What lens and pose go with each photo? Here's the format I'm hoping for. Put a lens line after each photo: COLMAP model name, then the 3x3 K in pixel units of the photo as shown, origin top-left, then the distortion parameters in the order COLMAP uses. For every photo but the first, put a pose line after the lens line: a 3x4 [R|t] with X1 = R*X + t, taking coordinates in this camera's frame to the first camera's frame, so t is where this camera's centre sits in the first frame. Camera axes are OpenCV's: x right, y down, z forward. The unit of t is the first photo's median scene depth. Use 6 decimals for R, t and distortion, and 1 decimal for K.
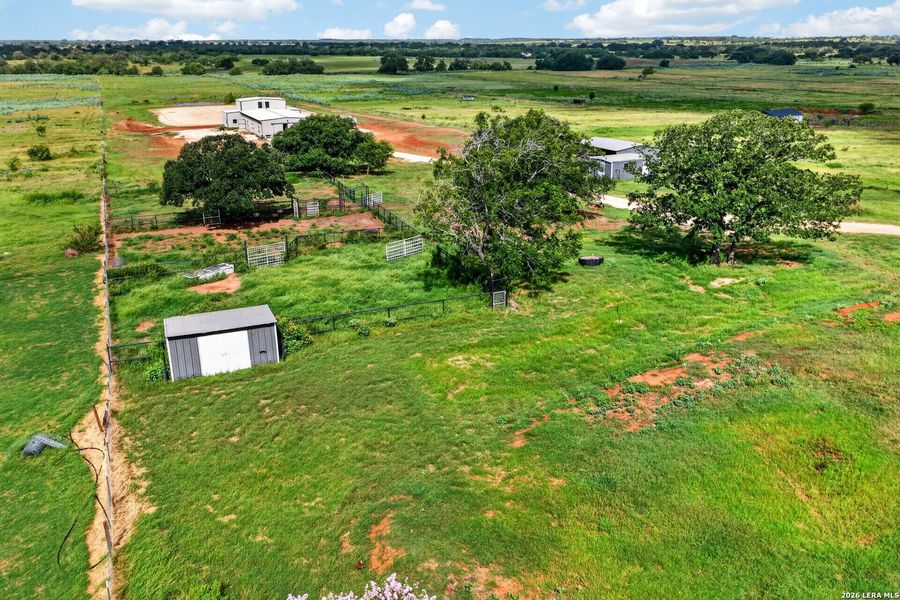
lens RADIAL K [[746.1, 0, 451.1], [0, 746.1, 296.6], [0, 0, 1]] dist [-0.017646, 0.049886]
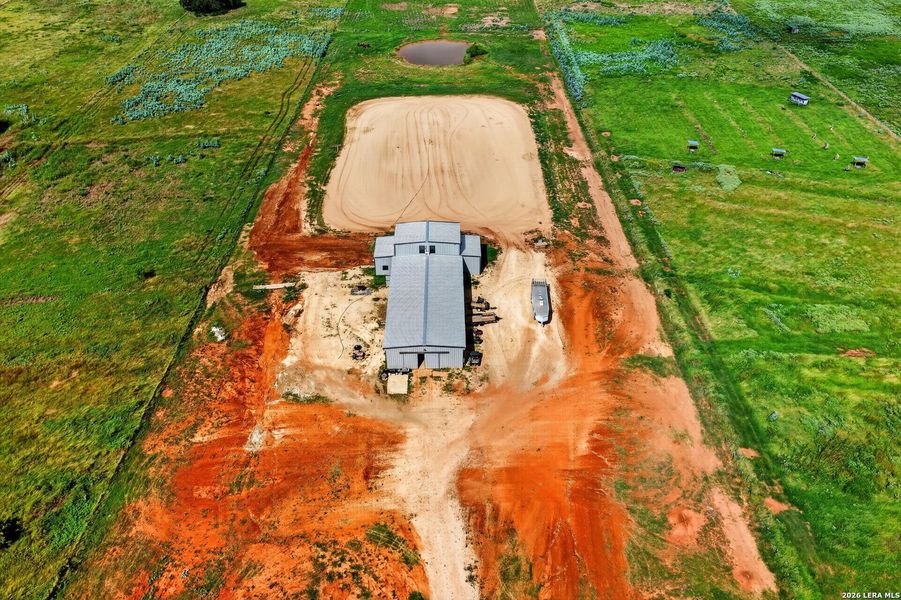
lens RADIAL K [[747.0, 0, 451.6], [0, 747.0, 296.6], [0, 0, 1]] dist [-0.017646, 0.049886]
pose [[0.911260, 0.233104, -0.339511, 0.009688], [-0.126591, 0.943026, 0.307696, -0.319294], [0.391893, -0.237412, 0.888851, 0.285995]]
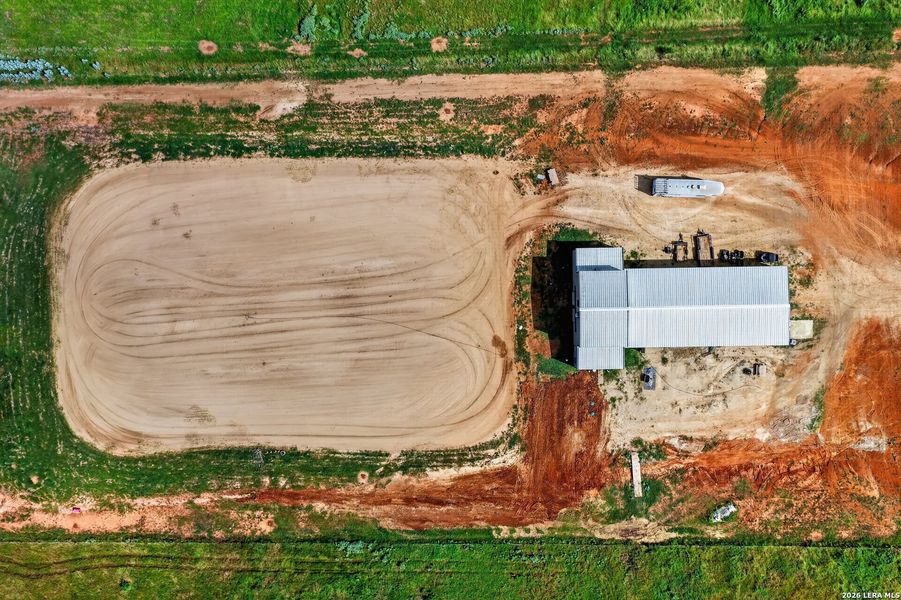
lens RADIAL K [[747.0, 0, 451.6], [0, 747.0, 296.6], [0, 0, 1]] dist [-0.017646, 0.049886]
pose [[0.404463, -0.914430, -0.015093, -0.215533], [0.307442, 0.120406, 0.943918, -0.648537], [-0.861330, -0.386420, 0.329834, 0.685863]]
